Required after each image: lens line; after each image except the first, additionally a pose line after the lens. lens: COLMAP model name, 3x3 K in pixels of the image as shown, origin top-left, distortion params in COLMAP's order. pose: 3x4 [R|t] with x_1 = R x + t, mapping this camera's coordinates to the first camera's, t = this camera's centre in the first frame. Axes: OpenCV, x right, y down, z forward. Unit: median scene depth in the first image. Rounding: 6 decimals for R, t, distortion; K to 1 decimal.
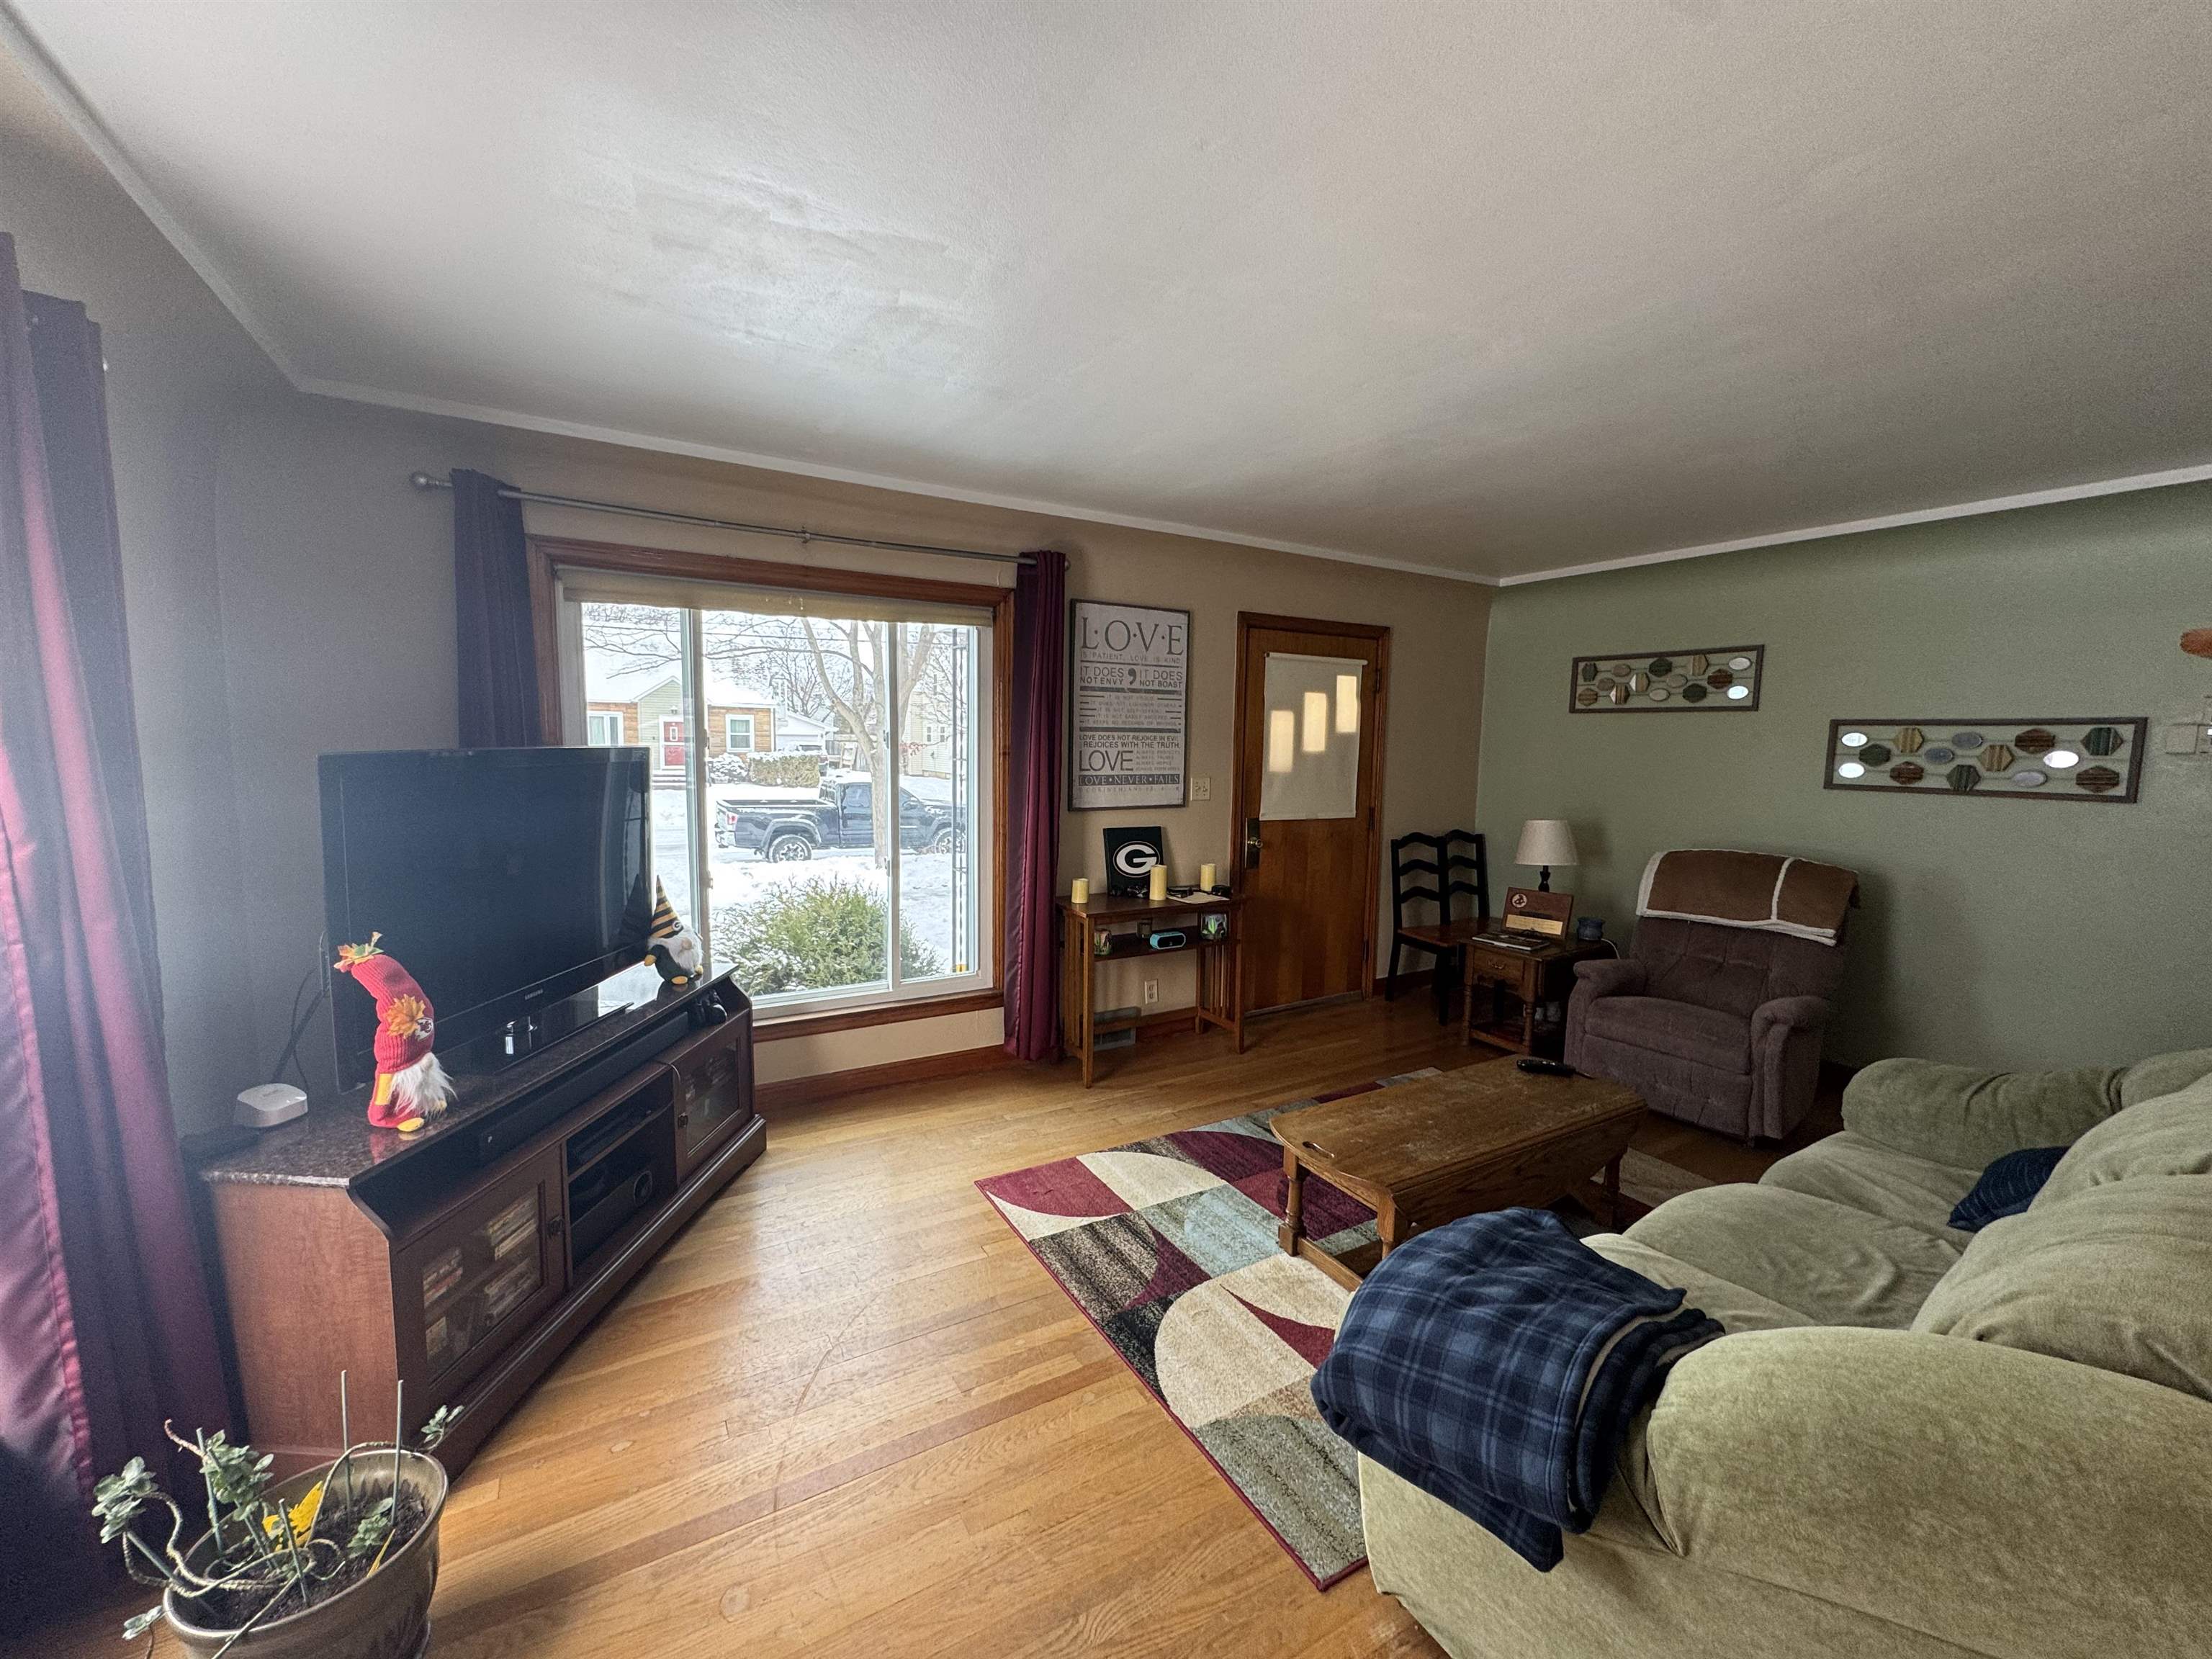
lens RADIAL K [[876.7, 0, 1107.4], [0, 876.7, 837.3], [0, 0, 1]] dist [-0.001400, -0.000232]
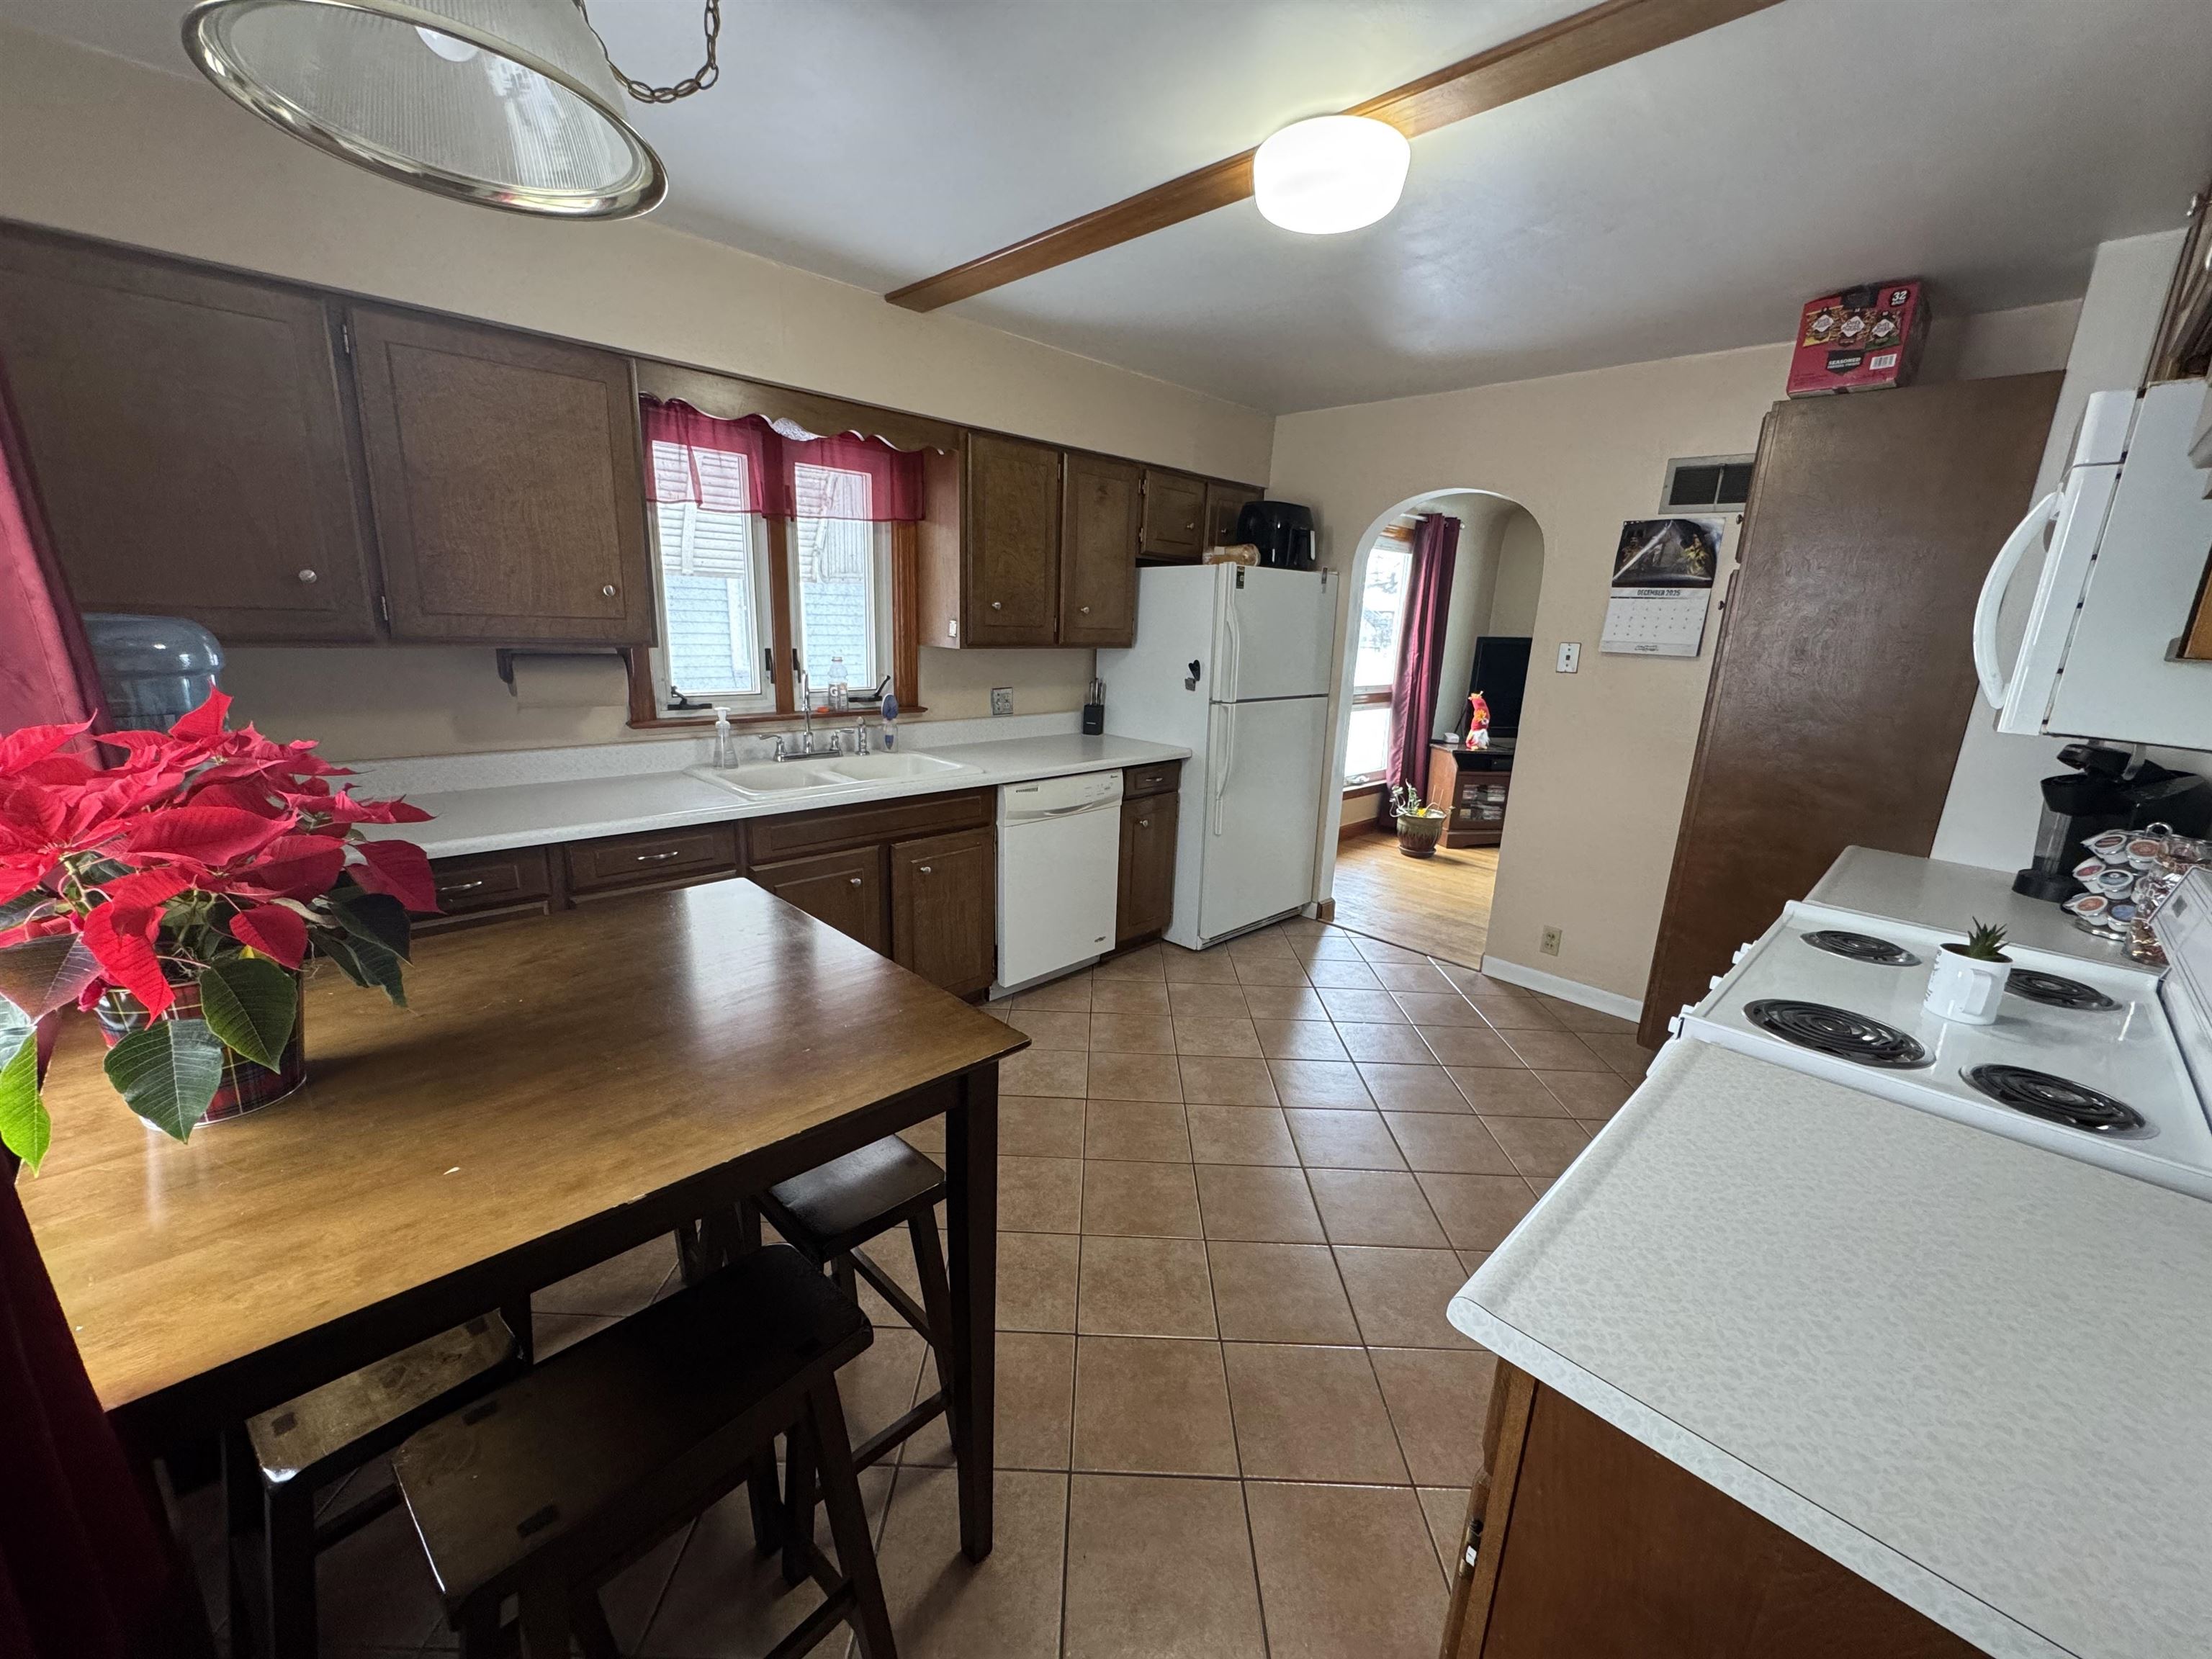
lens RADIAL K [[876.7, 0, 1105.4], [0, 876.7, 830.2], [0, 0, 1]] dist [-0.001400, -0.000232]
pose [[0.245445, 0.231102, -0.941461, 1.088081], [-0.140452, 0.969399, 0.201344, 0.078818], [0.959182, 0.082811, 0.270393, -0.649440]]
